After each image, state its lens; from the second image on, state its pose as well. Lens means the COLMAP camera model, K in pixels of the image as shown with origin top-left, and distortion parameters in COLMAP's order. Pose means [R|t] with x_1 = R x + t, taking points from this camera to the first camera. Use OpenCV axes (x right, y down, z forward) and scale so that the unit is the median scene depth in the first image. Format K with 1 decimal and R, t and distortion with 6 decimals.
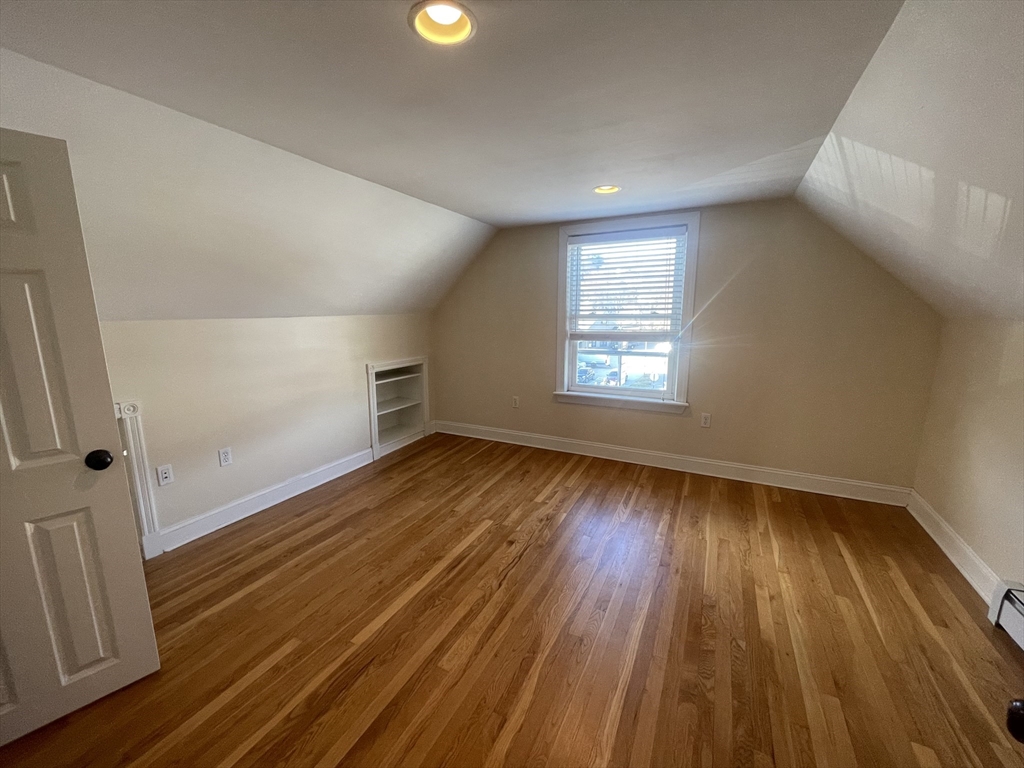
lens RADIAL K [[410.8, 0, 512.0], [0, 410.8, 384.0], [0, 0, 1]] dist [-0.000322, -0.000066]
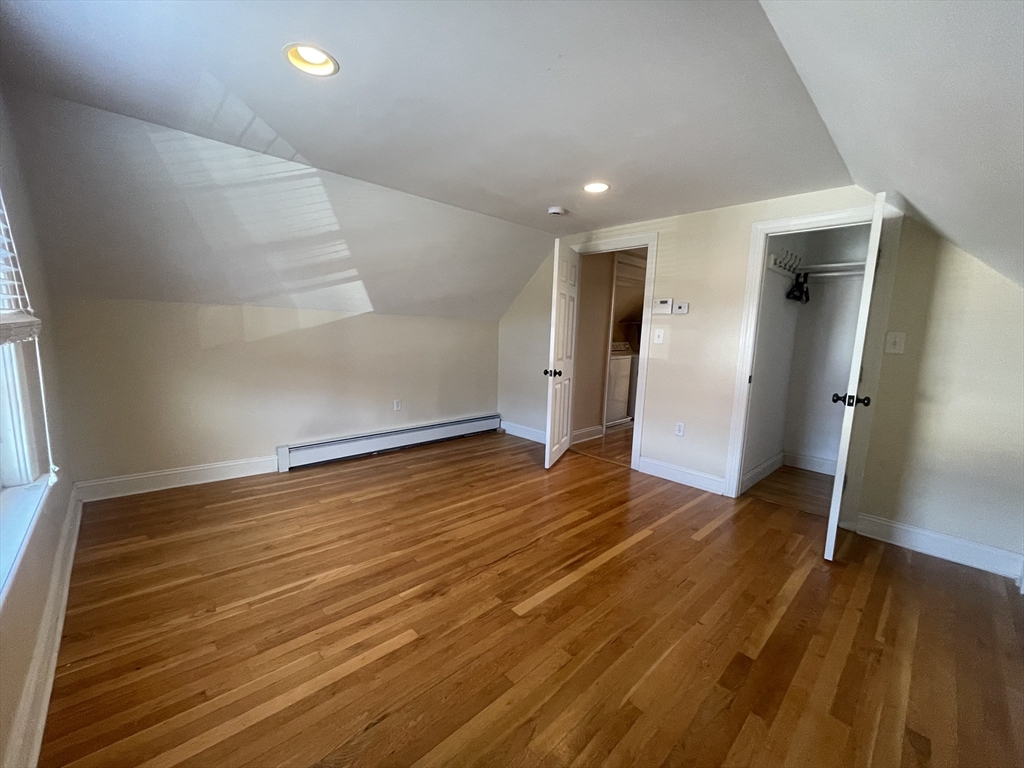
lens RADIAL K [[410.8, 0, 512.0], [0, 410.8, 384.0], [0, 0, 1]] dist [-0.000322, -0.000066]
pose [[-0.941078, -0.066291, 0.331629, -0.264428], [0.038502, 0.953223, 0.299804, -0.220189], [-0.335991, 0.294908, -0.894505, 1.644480]]
